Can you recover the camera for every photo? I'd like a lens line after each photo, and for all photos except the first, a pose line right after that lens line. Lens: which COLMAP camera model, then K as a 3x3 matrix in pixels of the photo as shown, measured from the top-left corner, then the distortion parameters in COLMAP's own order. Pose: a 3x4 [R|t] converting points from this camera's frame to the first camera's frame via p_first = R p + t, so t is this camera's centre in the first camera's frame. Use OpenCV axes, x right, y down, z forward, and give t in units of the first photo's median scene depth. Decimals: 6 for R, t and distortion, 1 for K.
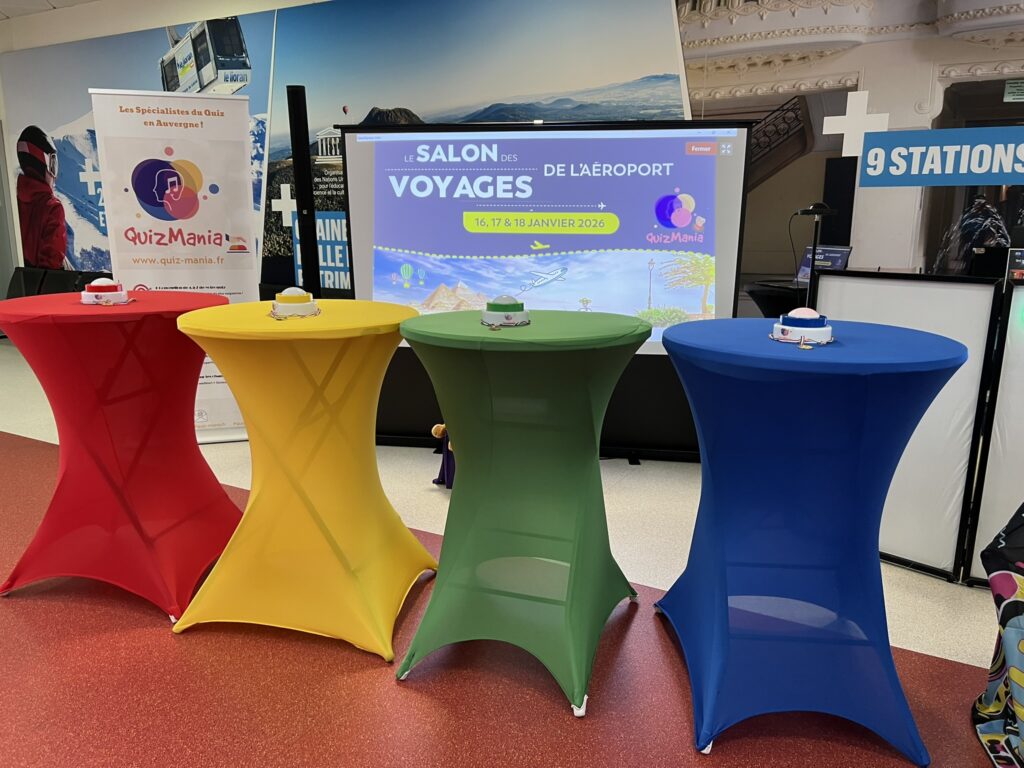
lens RADIAL K [[784.5, 0, 507.5], [0, 784.5, 387.1], [0, 0, 1]] dist [0.067313, -0.080249]
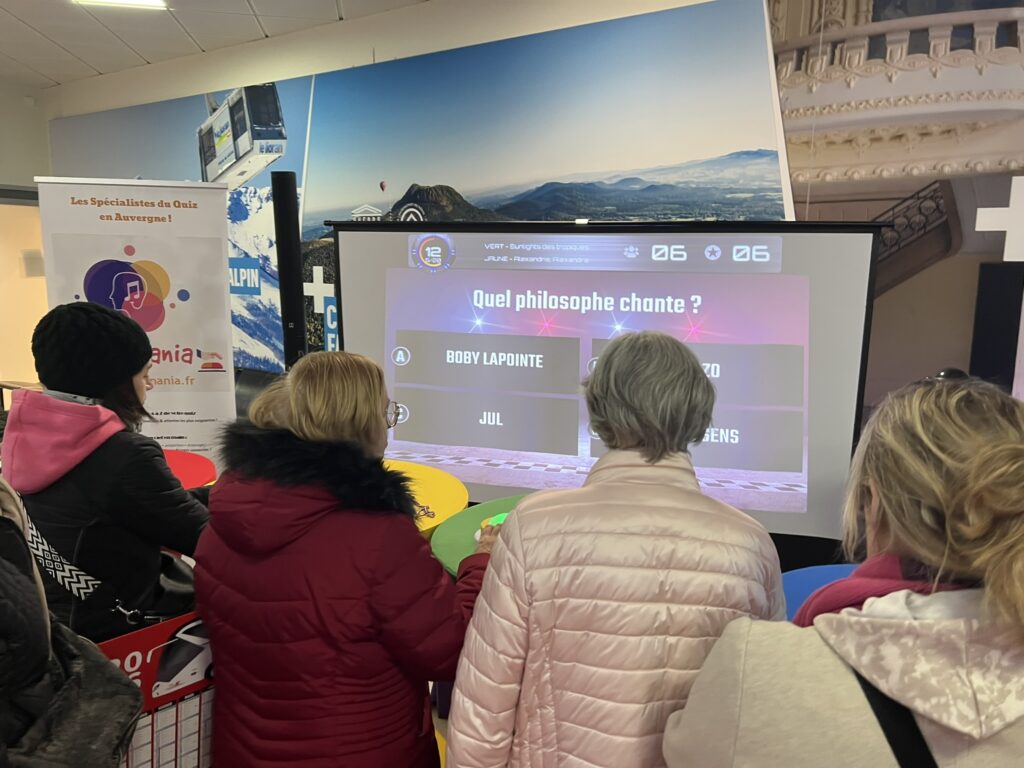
lens RADIAL K [[777.0, 0, 516.6], [0, 777.0, 387.2], [0, 0, 1]] dist [0.068892, -0.085050]
pose [[0.994082, 0.028605, -0.104799, 0.053526], [-0.034275, 0.998022, -0.052703, -0.123655], [0.103084, 0.055983, 0.993096, 0.240001]]
